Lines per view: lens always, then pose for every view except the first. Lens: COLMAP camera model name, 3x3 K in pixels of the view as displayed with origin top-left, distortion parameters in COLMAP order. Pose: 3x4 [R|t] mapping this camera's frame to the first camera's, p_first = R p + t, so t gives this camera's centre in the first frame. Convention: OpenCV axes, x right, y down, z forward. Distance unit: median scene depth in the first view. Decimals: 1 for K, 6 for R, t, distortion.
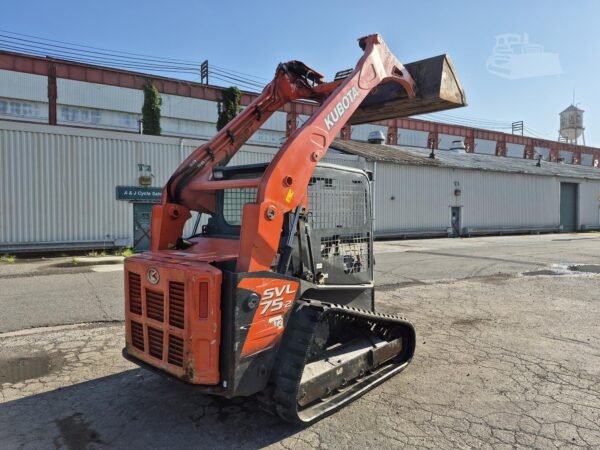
lens RADIAL K [[416.2, 0, 305.0], [0, 416.2, 222.7], [0, 0, 1]] dist [0.072149, -0.073656]
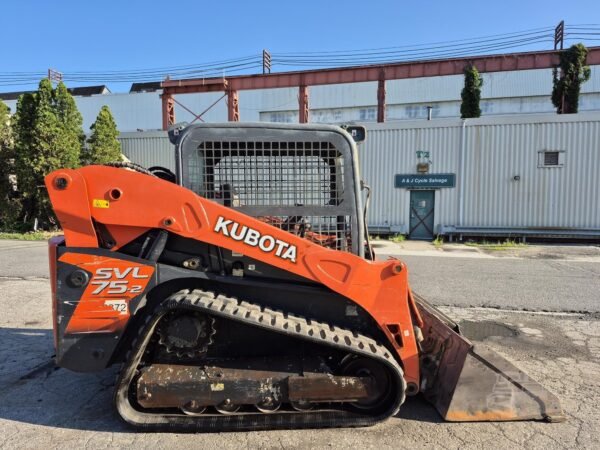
lens RADIAL K [[416.2, 0, 304.5], [0, 416.2, 229.1], [0, 0, 1]] dist [0.072149, -0.073656]
pose [[0.690096, 0.049995, -0.721989, 0.323523], [-0.021832, 0.998595, 0.048281, 0.007160], [0.723388, -0.017556, 0.690218, 0.249875]]
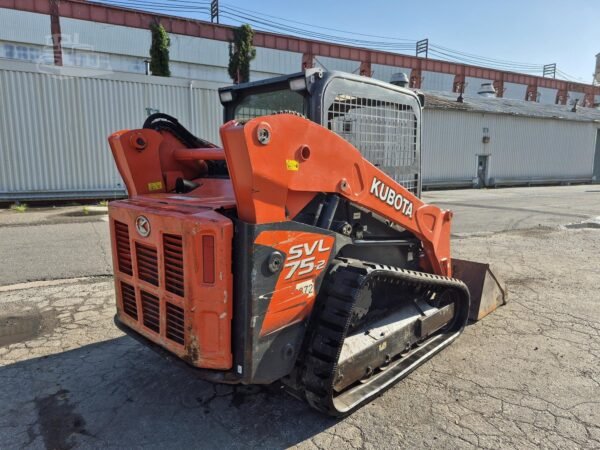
lens RADIAL K [[416.2, 0, 301.9], [0, 416.2, 227.2], [0, 0, 1]] dist [0.072149, -0.073656]
pose [[0.999147, 0.007527, -0.040611, -0.017291], [-0.002370, 0.992085, 0.125548, 0.012866], [0.041234, -0.125344, 0.991256, 0.100684]]
